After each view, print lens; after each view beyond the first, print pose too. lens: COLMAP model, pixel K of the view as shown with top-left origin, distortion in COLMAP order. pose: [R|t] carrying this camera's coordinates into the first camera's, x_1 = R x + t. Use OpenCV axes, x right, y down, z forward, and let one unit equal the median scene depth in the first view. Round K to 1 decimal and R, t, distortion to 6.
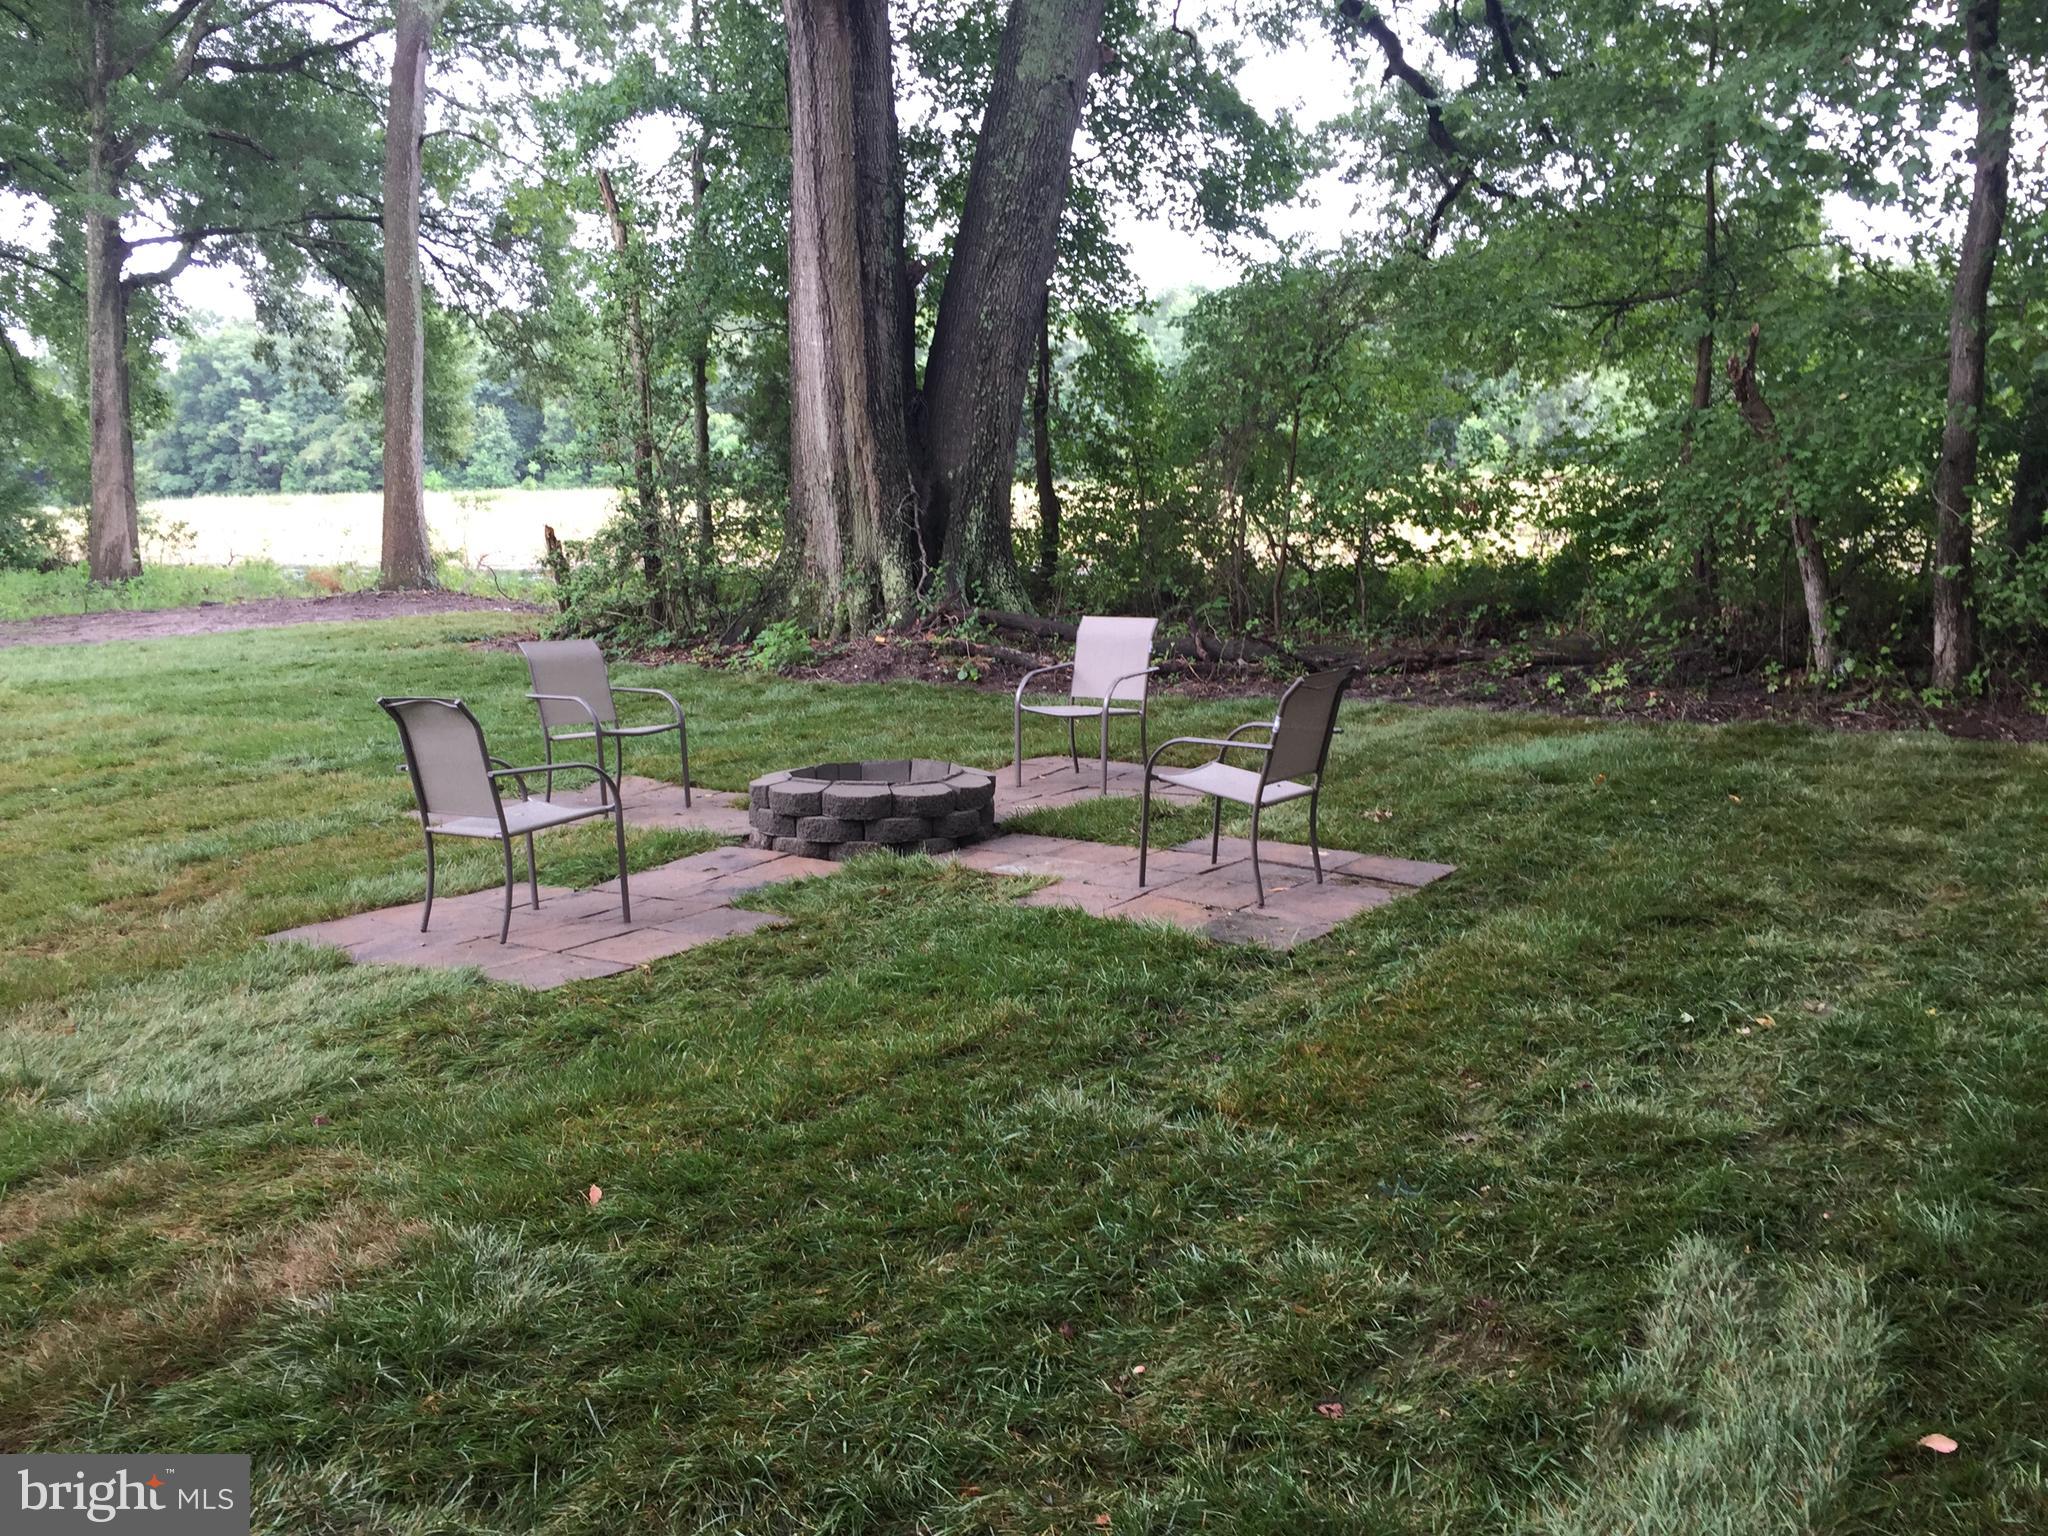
lens RADIAL K [[1736.5, 0, 1016.3], [0, 1736.5, 774.7], [0, 0, 1]] dist [0.072808, -0.104256]
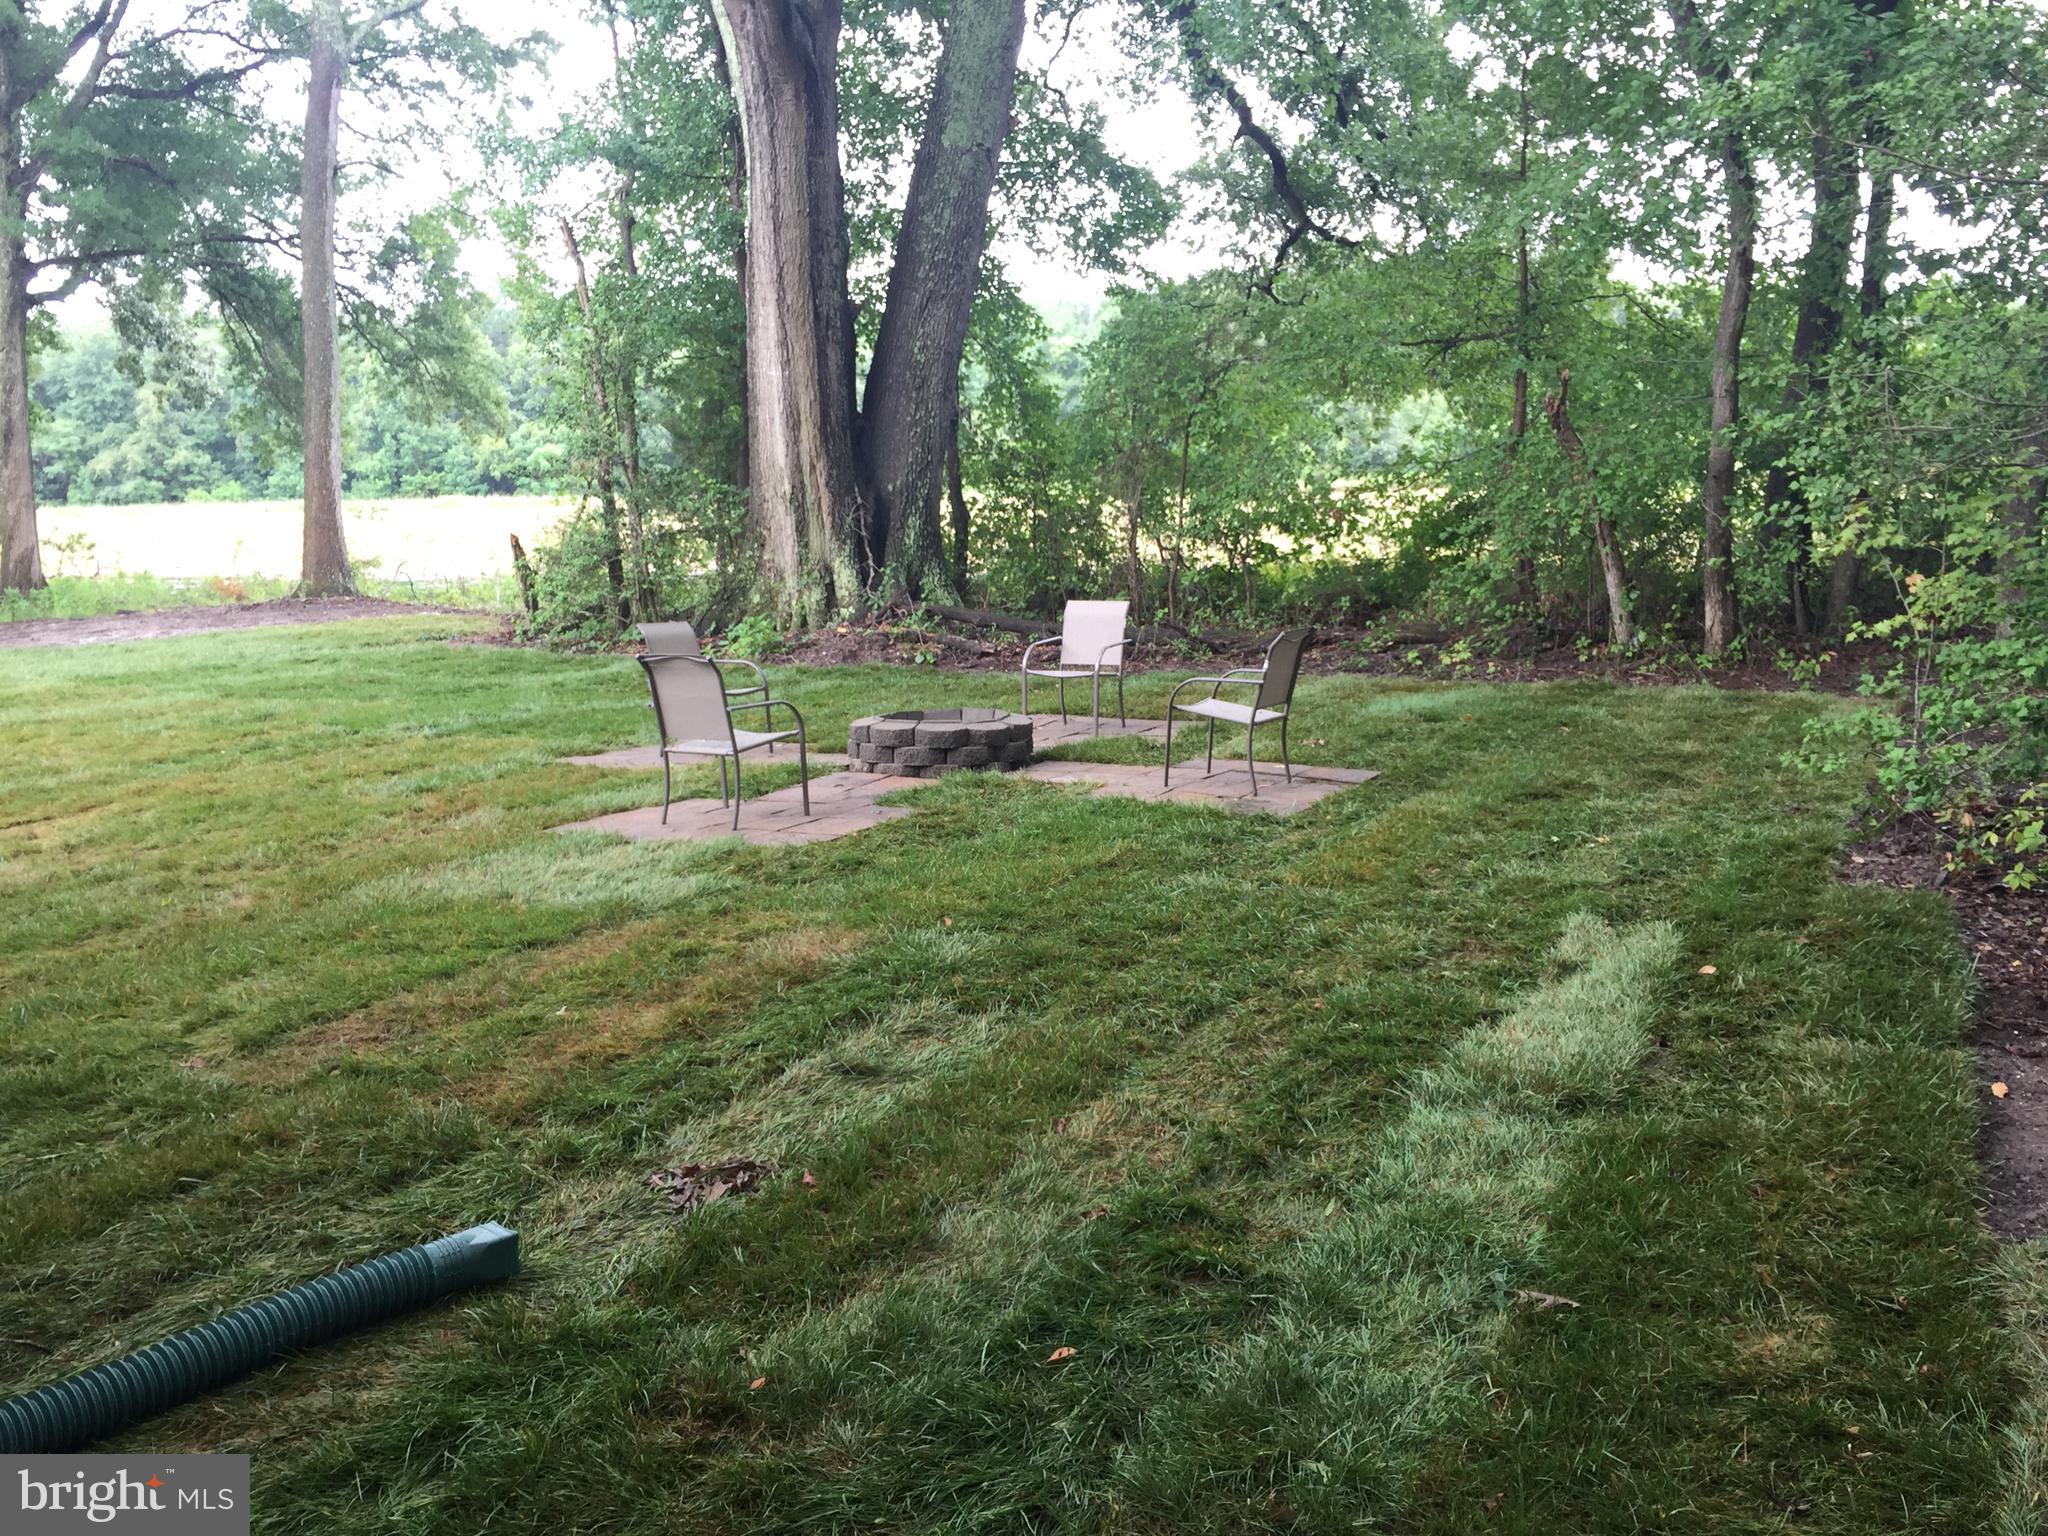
lens RADIAL K [[1736.5, 0, 1021.8], [0, 1736.5, 778.9], [0, 0, 1]] dist [0.072808, -0.104256]
pose [[0.994207, -0.019706, 0.105657, -0.078902], [0.020031, 0.999797, -0.002023, 0.024508], [-0.105596, 0.004127, 0.994401, -0.155141]]
